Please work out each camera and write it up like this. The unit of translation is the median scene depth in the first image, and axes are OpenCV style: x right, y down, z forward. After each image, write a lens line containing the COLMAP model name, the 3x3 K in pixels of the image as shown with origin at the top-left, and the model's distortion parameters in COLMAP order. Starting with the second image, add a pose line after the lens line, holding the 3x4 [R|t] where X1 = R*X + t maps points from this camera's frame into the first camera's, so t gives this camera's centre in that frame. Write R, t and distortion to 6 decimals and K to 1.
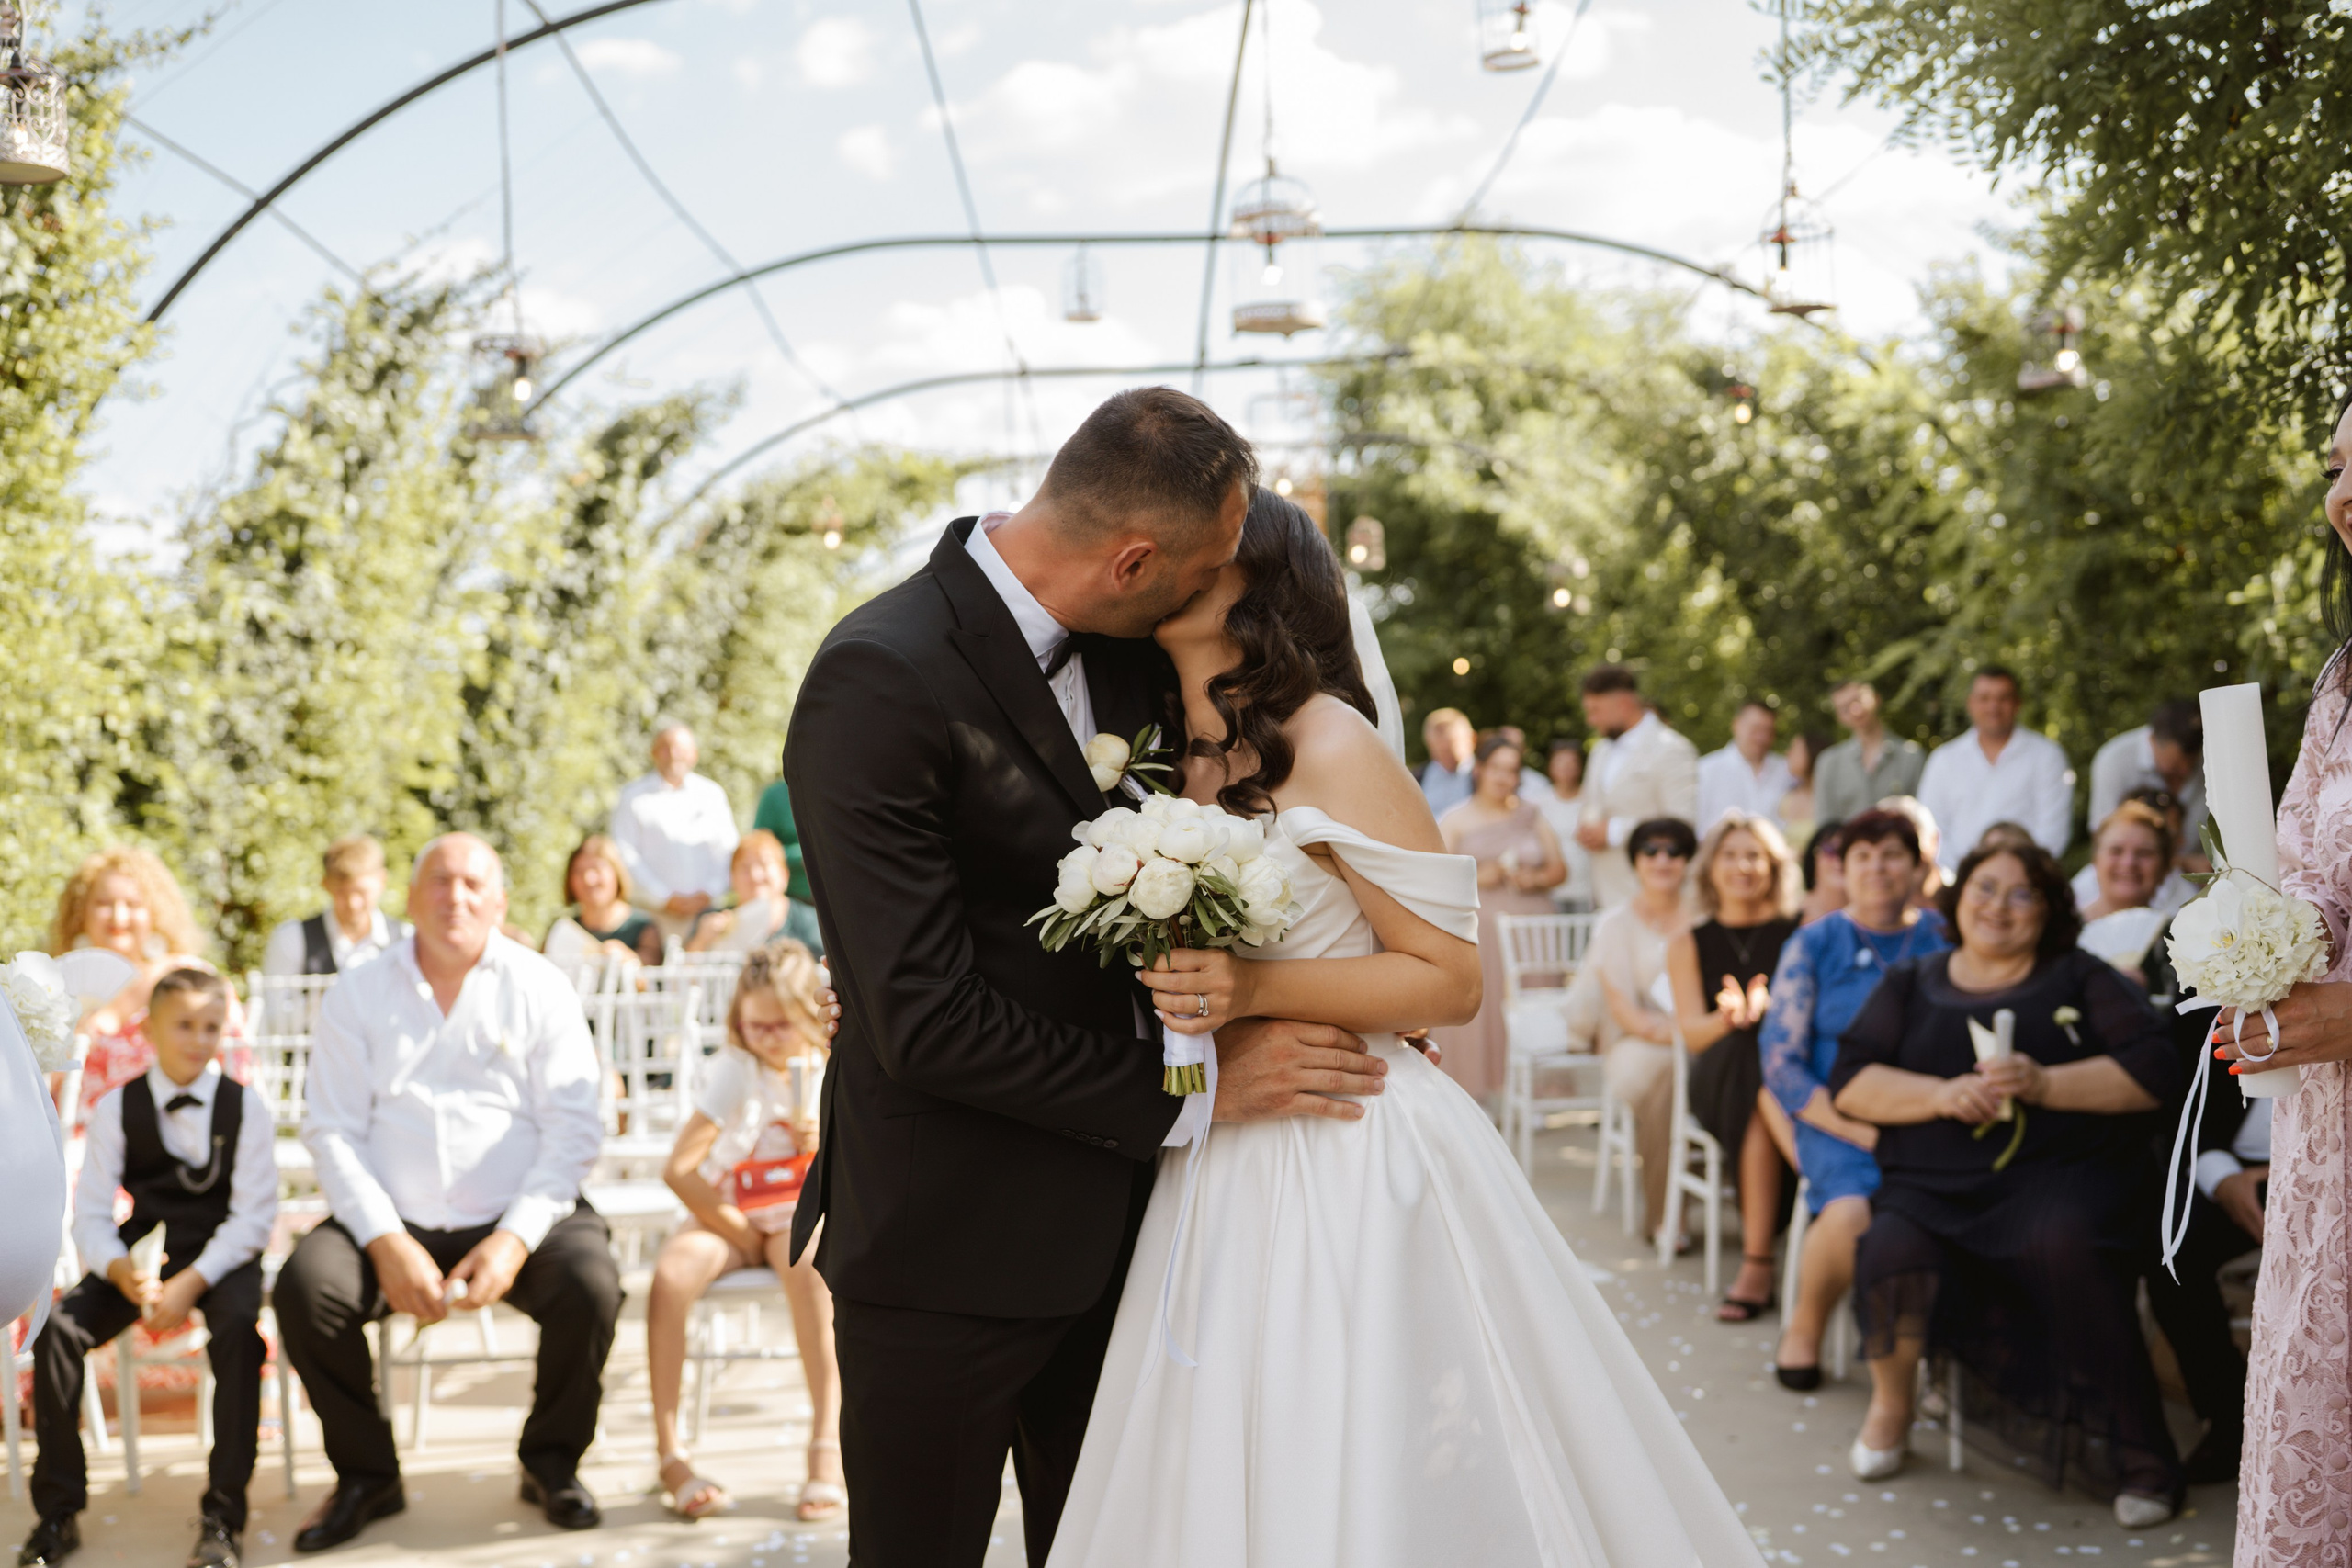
lens RADIAL K [[2520.2, 0, 1165.8], [0, 2520.2, 783.8], [0, 0, 1]] dist [-0.051467, 0.000000]
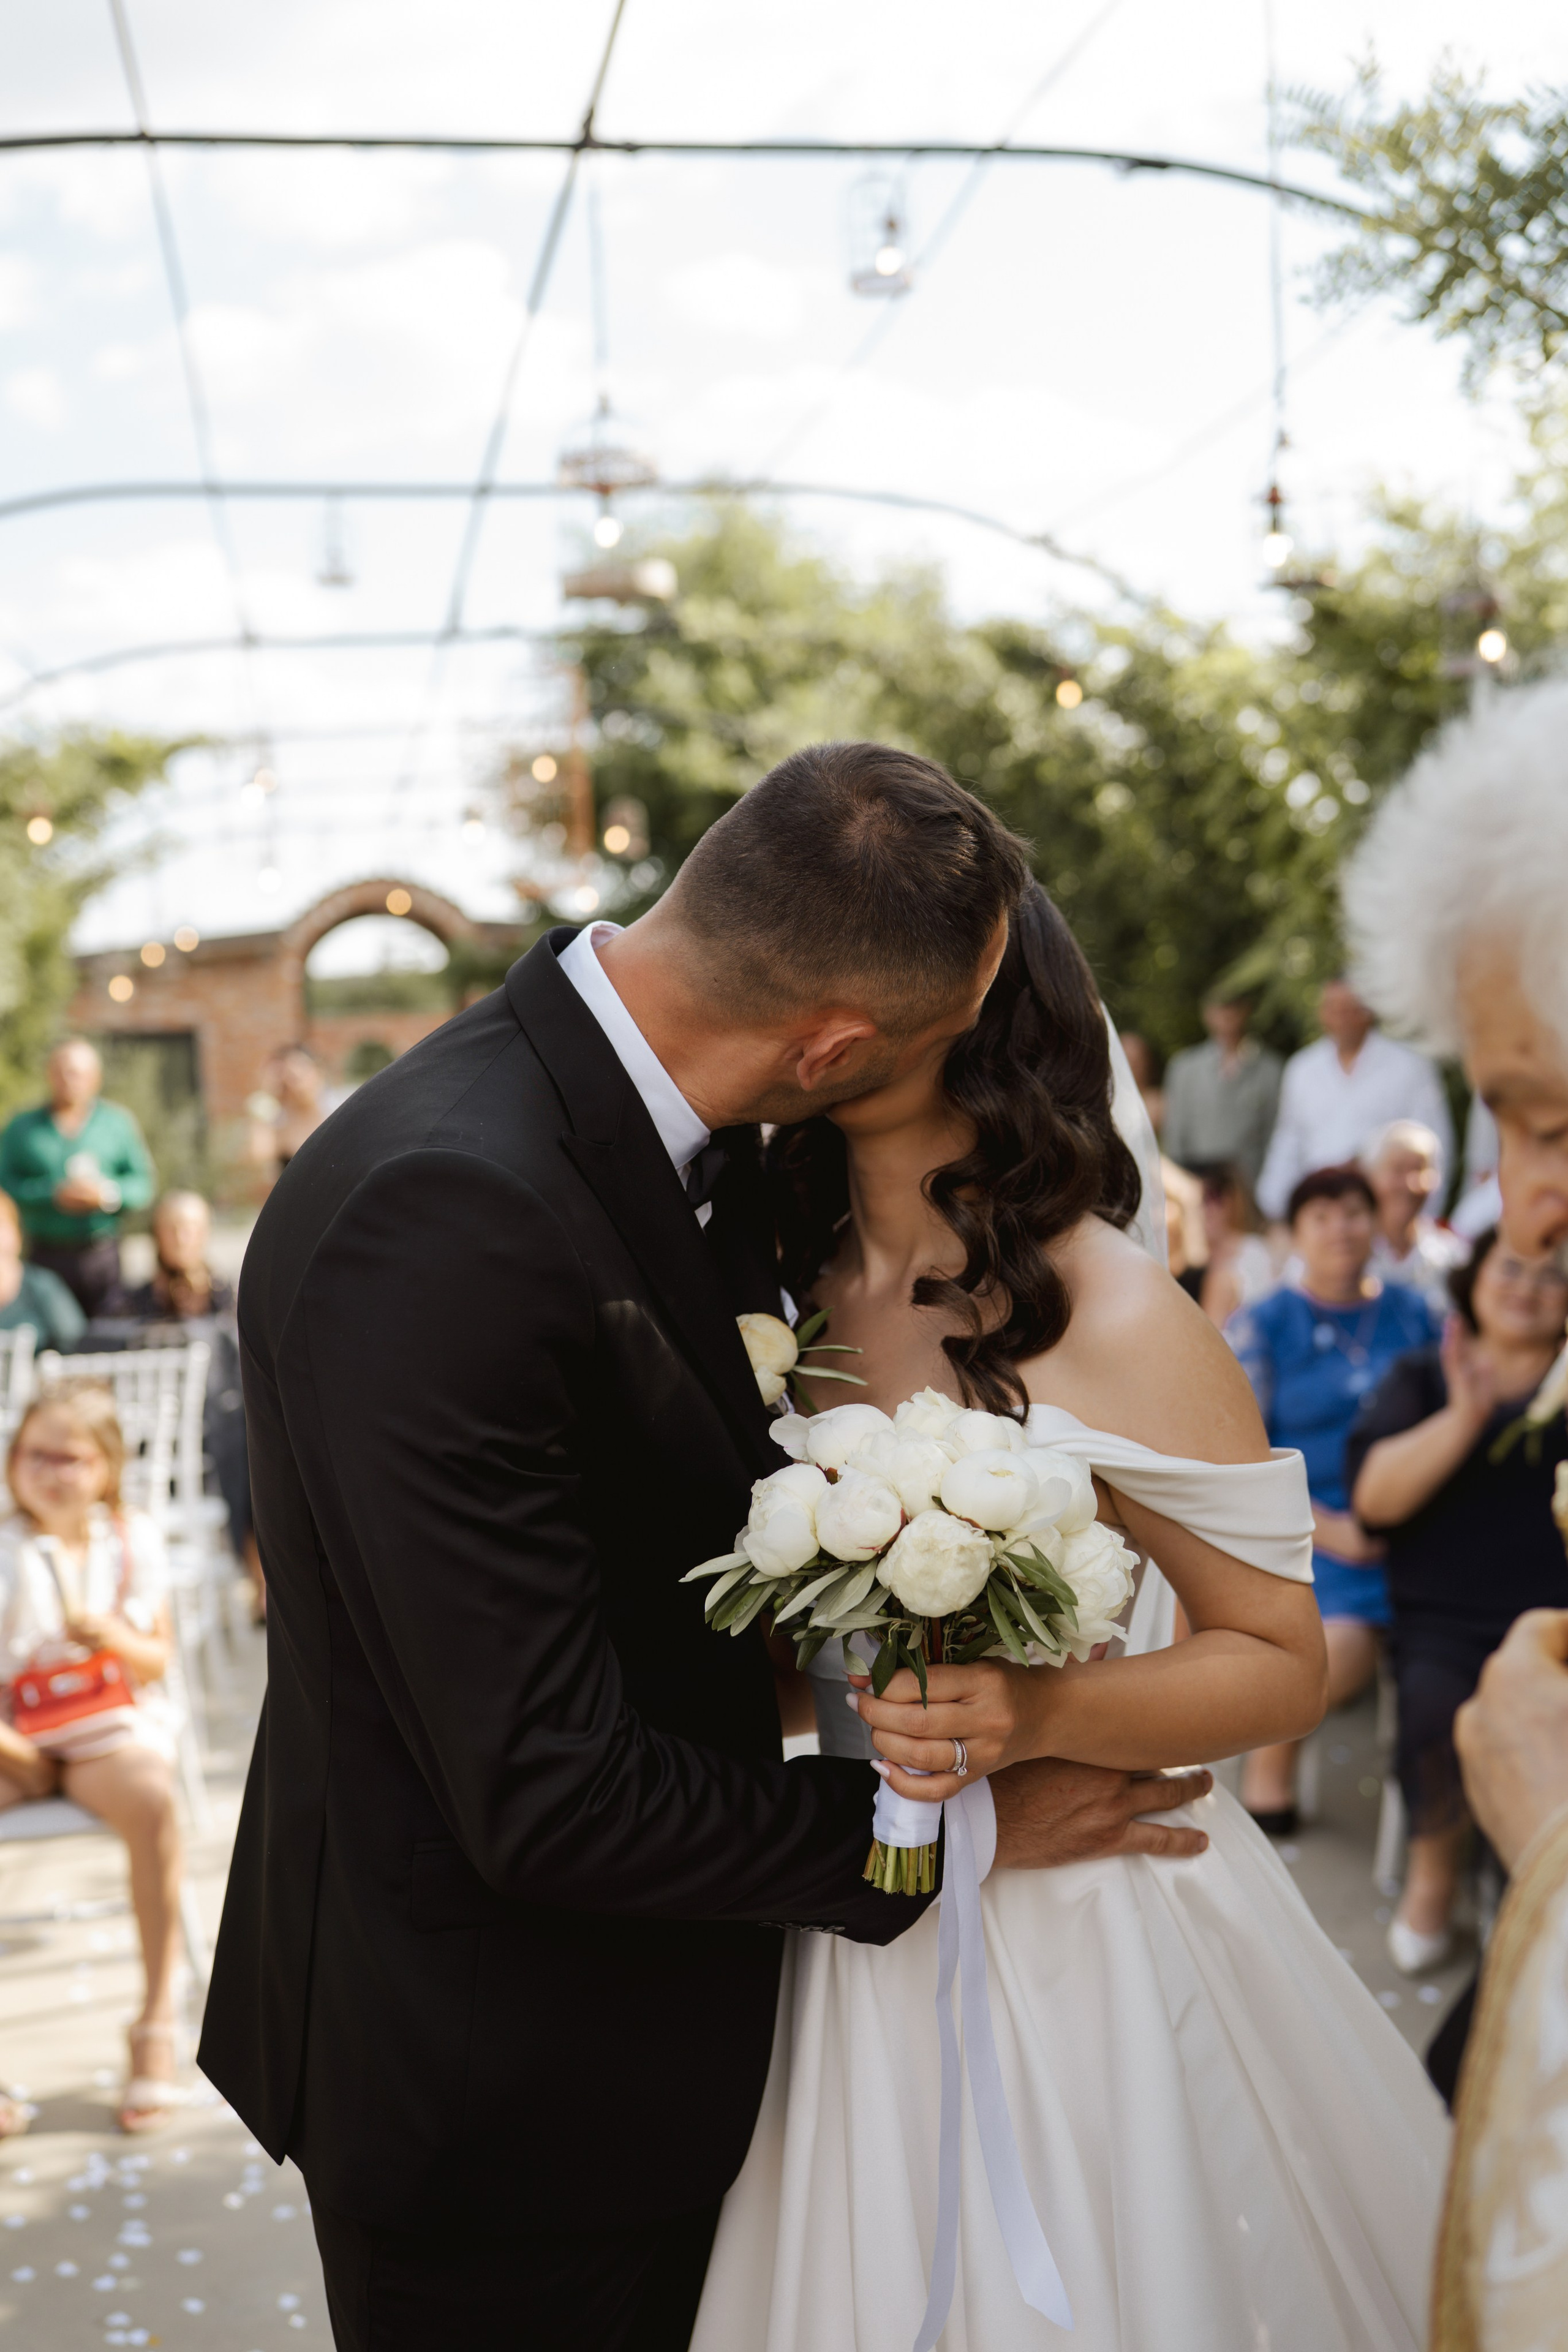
lens RADIAL K [[2520.4, 0, 781.2], [0, 2520.4, 1172.2], [0, 0, 1]] dist [-0.051467, 0.000000]
pose [[0.984468, -0.026878, 0.173496, -0.051611], [0.018495, 0.998590, 0.049753, -0.029992], [-0.174588, -0.045772, 0.983577, 0.154759]]
